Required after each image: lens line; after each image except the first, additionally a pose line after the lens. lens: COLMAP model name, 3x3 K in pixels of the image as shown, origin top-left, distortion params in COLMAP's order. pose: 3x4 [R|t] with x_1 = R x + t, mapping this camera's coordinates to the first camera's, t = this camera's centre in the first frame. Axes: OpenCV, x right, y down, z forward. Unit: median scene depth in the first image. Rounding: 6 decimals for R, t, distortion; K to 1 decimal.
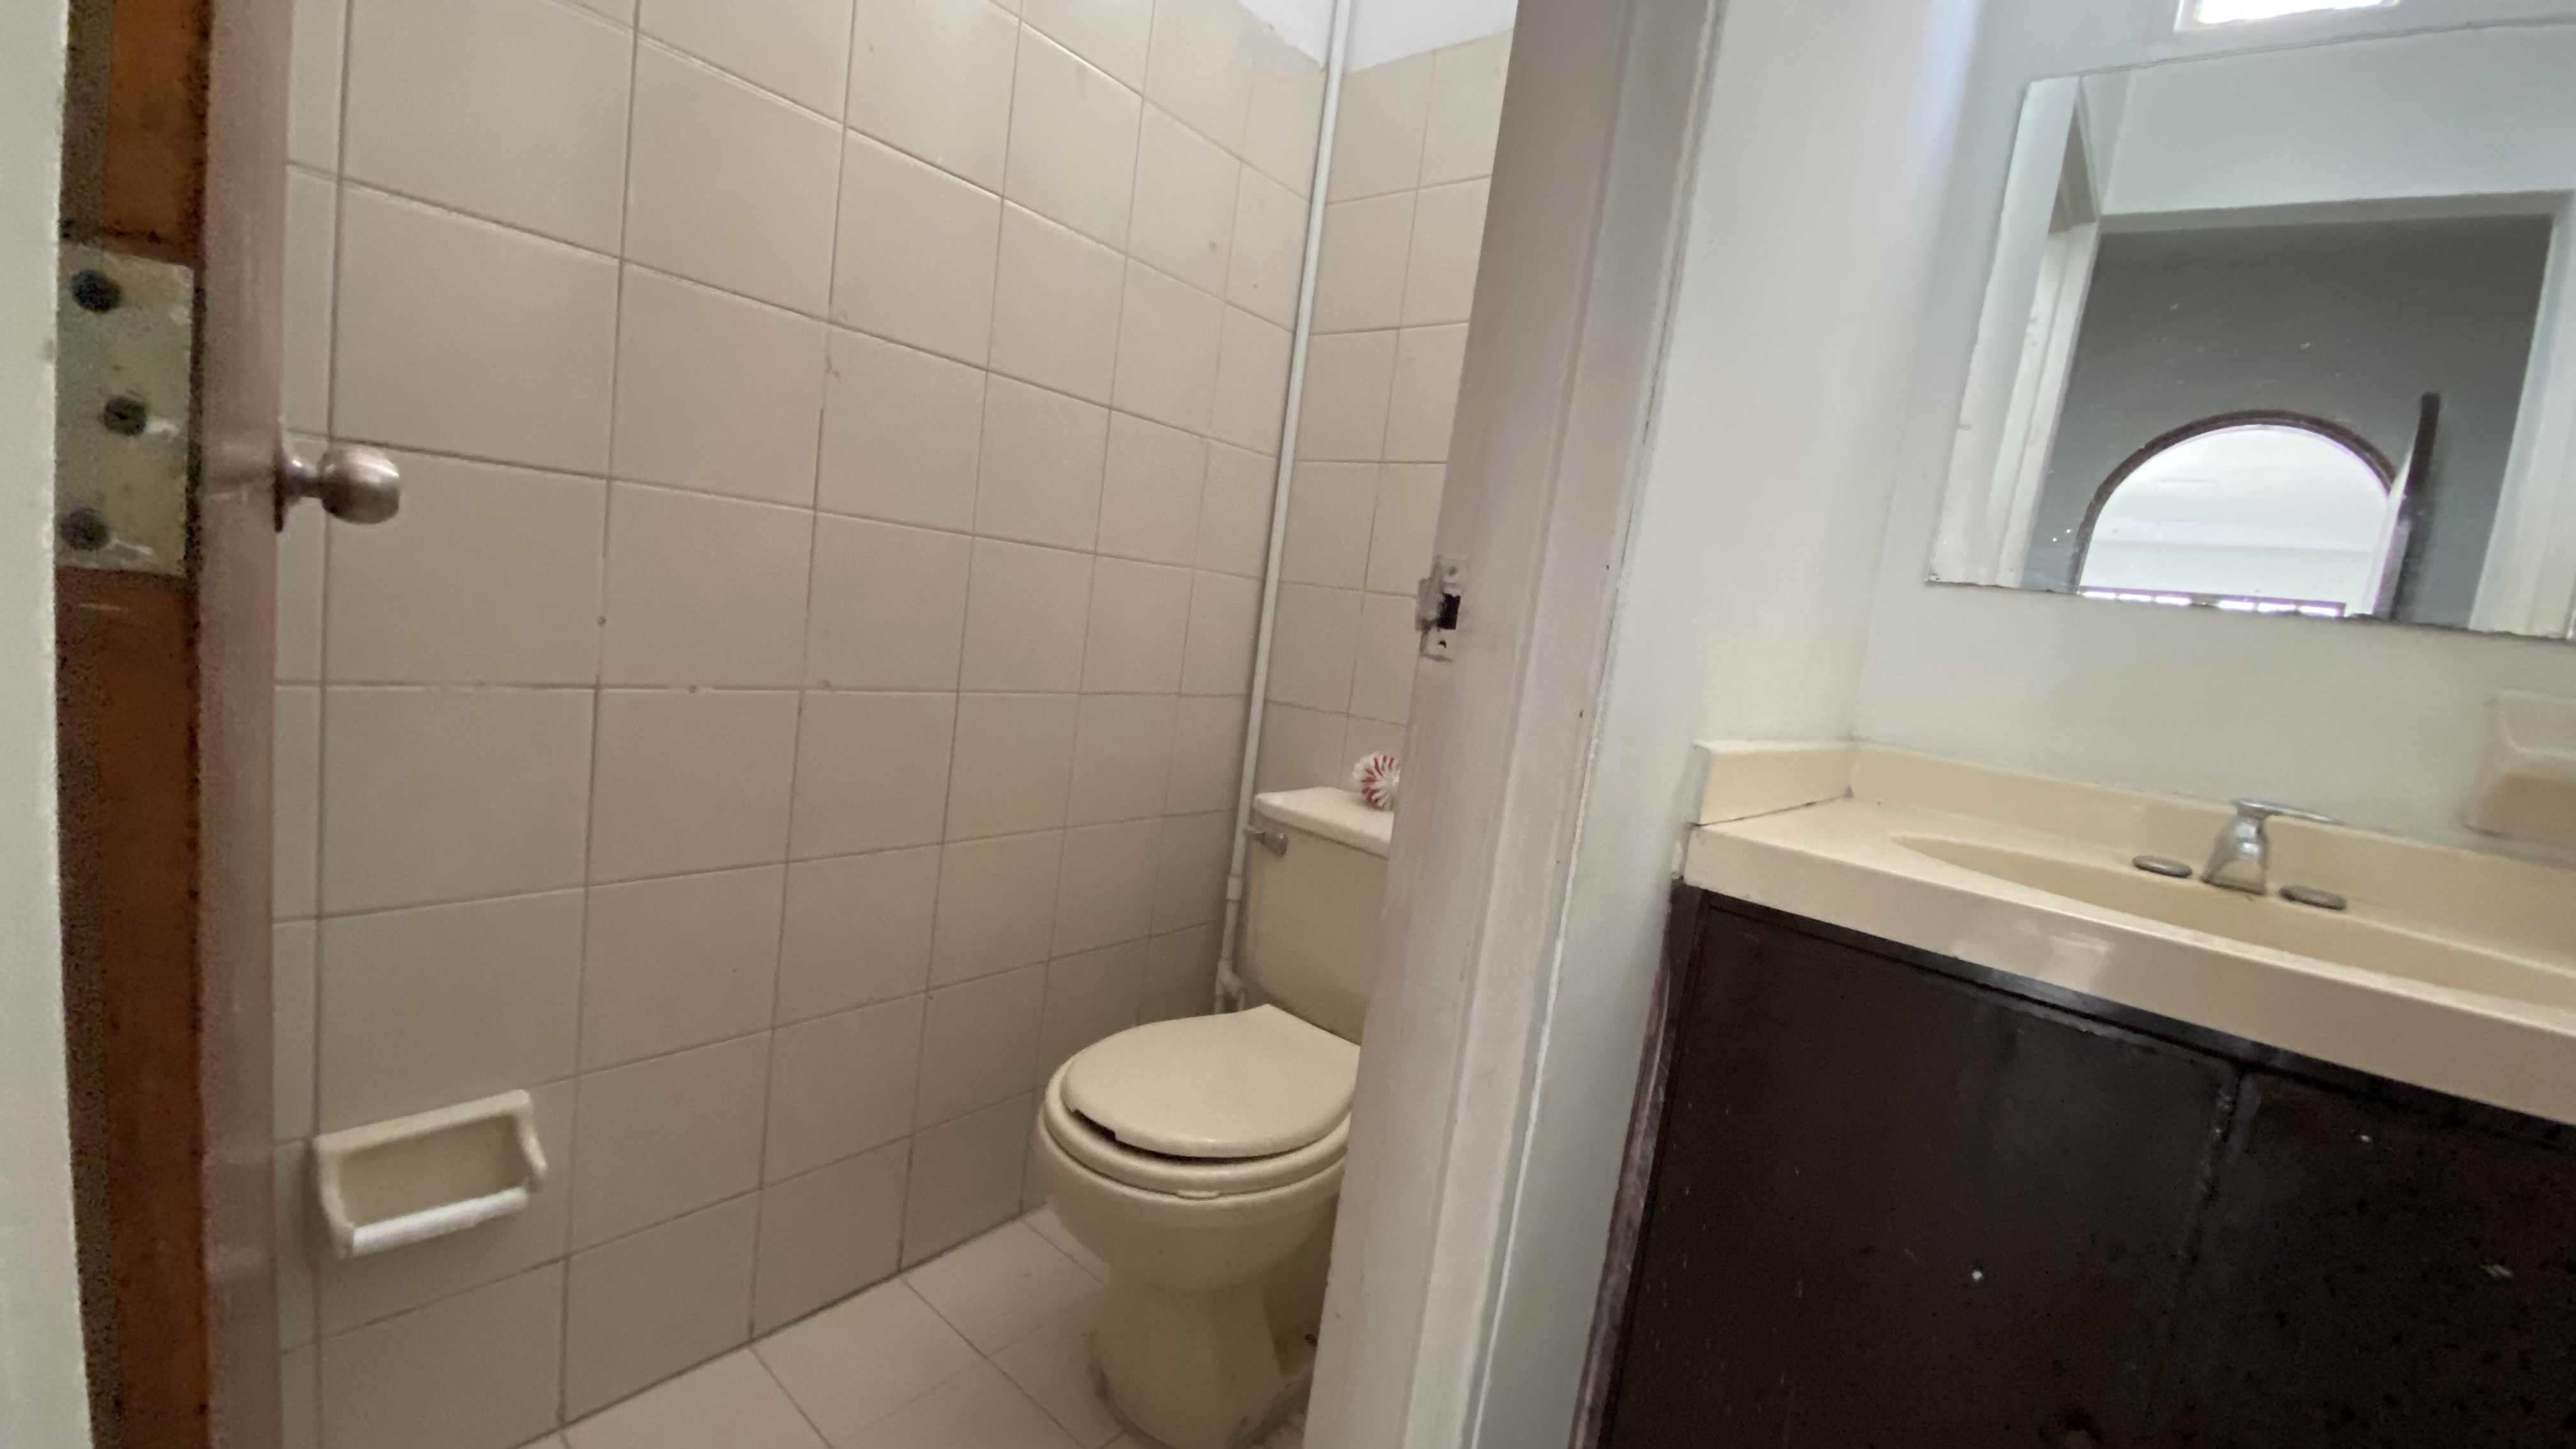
lens RADIAL K [[1031.9, 0, 1284.6], [0, 1031.9, 720.5], [0, 0, 1]] dist [0.041876, -0.036429]
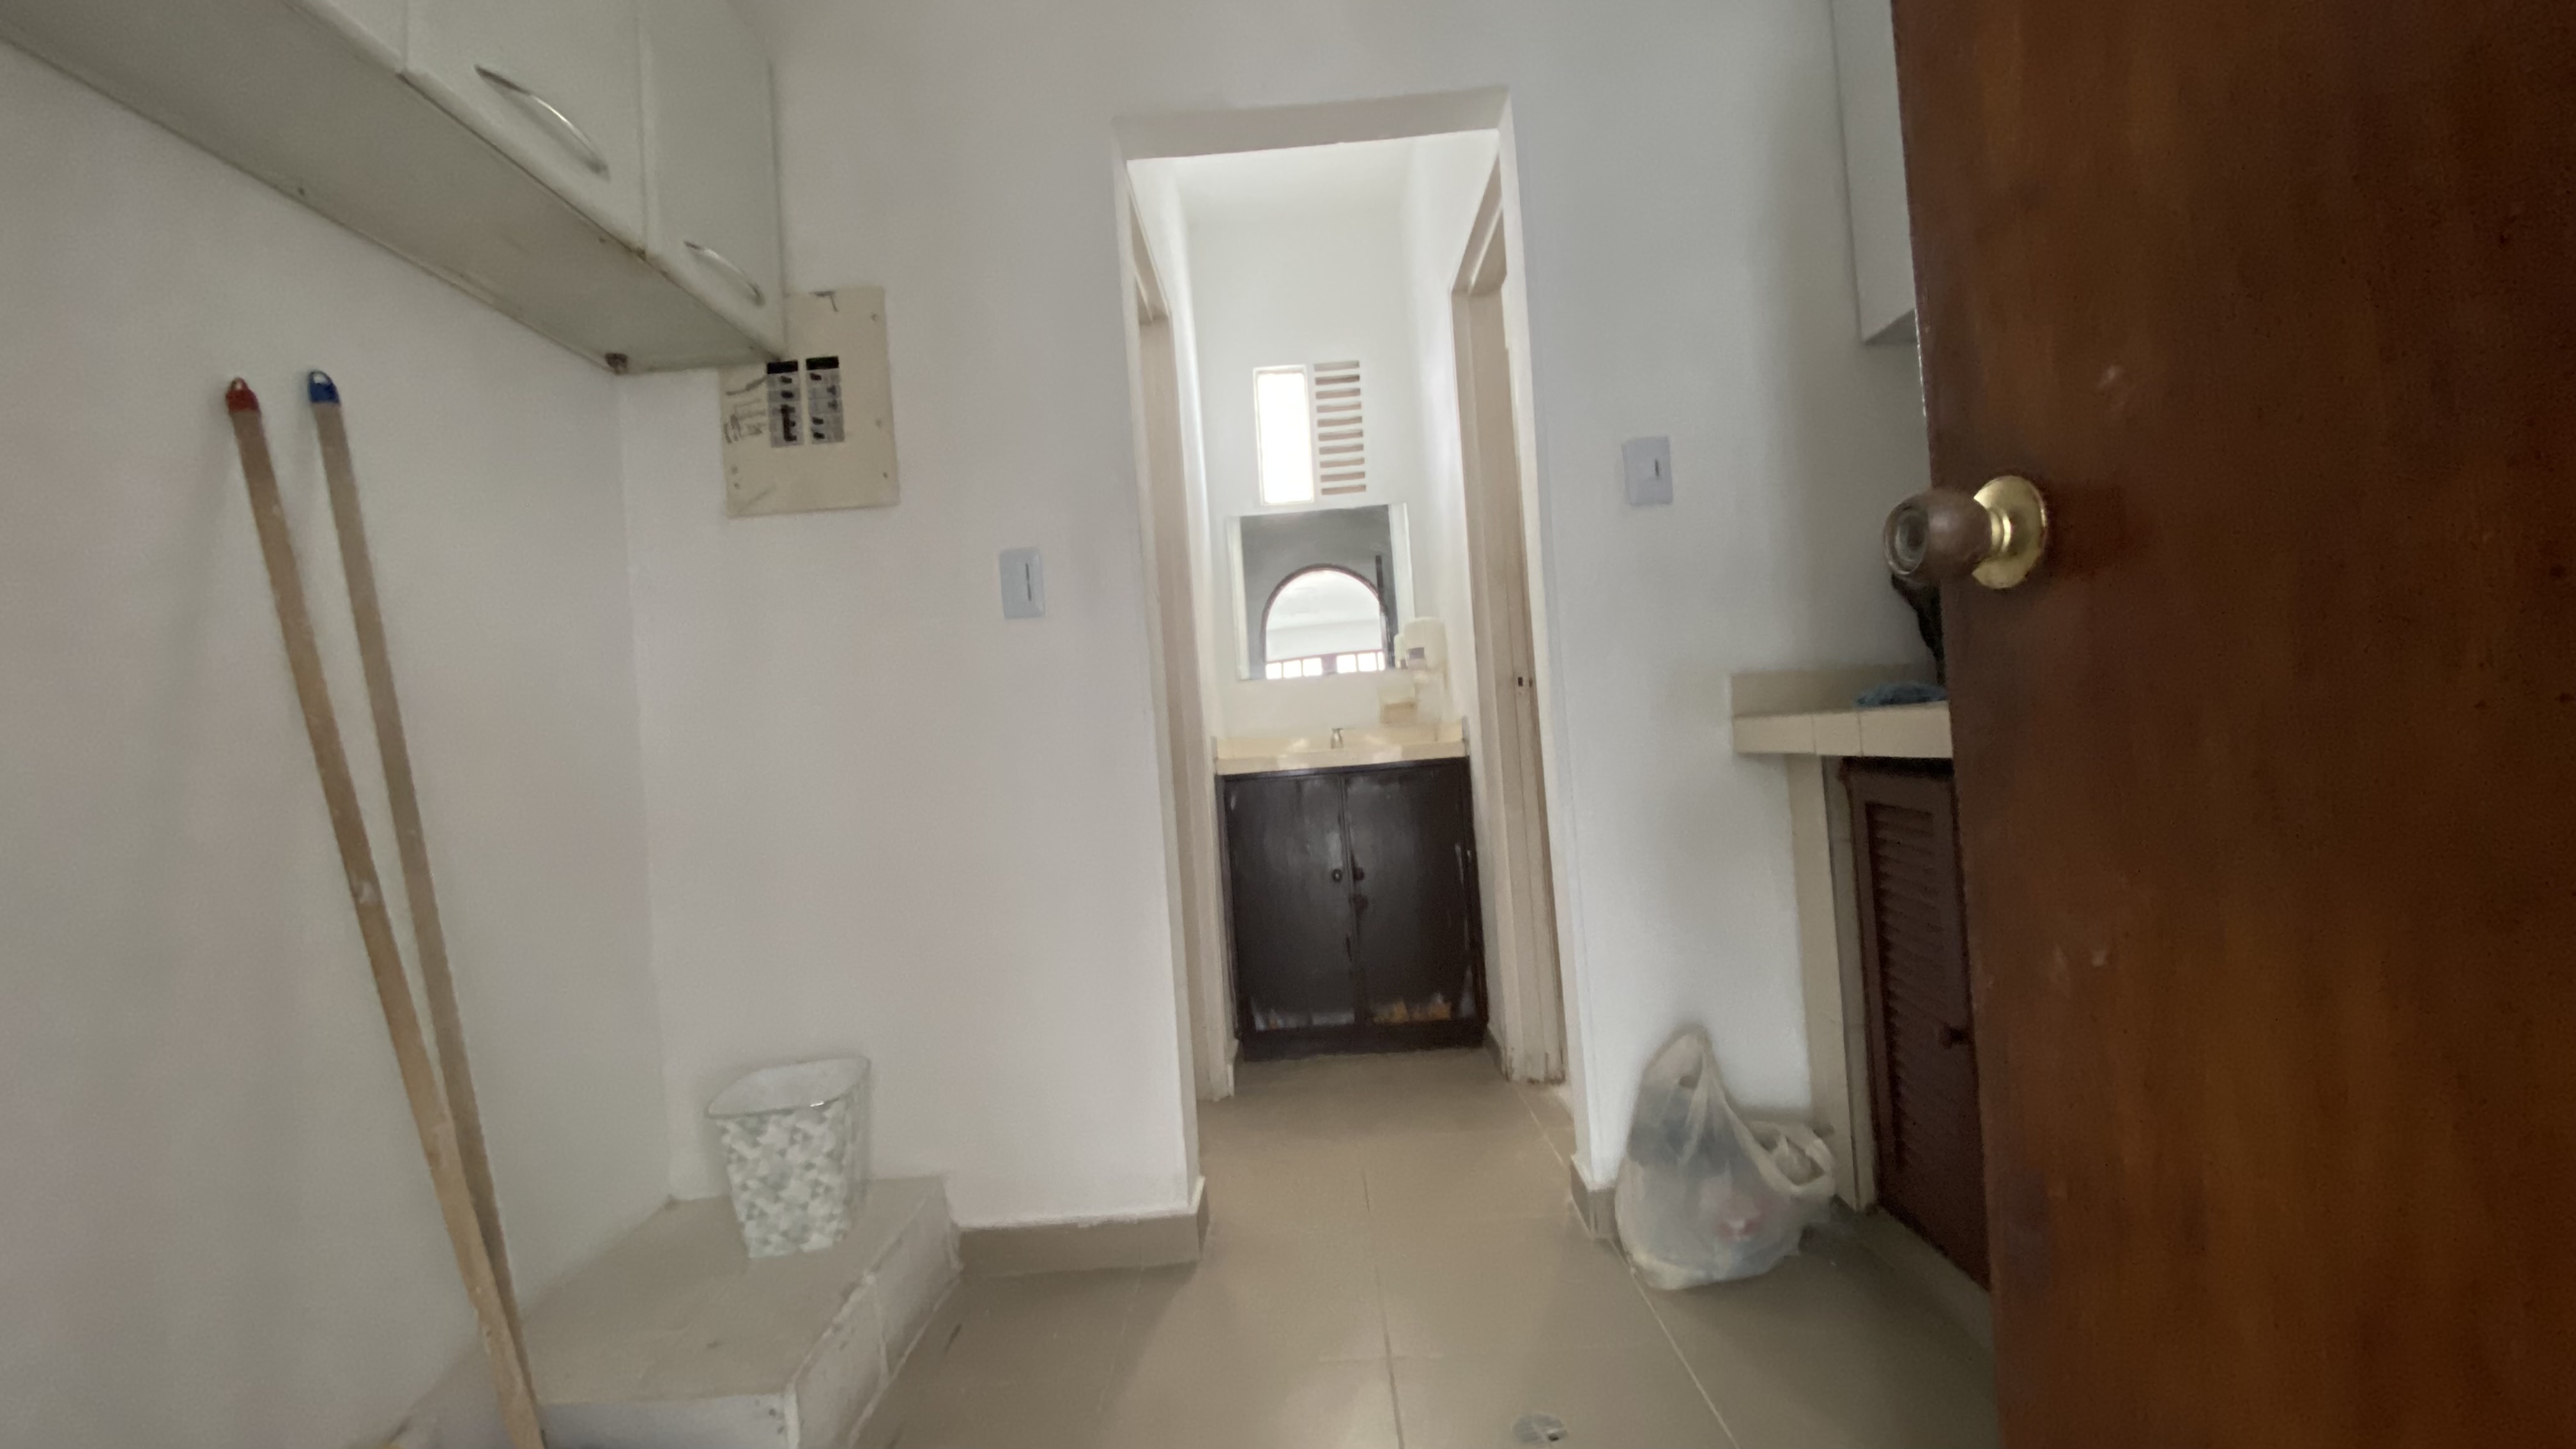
lens RADIAL K [[1031.9, 0, 1284.6], [0, 1031.9, 720.5], [0, 0, 1]] dist [0.041876, -0.036429]
pose [[0.773326, -0.187565, 0.605628, -0.729184], [0.250243, 0.967982, -0.019747, 0.049649], [-0.582533, 0.166825, 0.795503, -0.938330]]
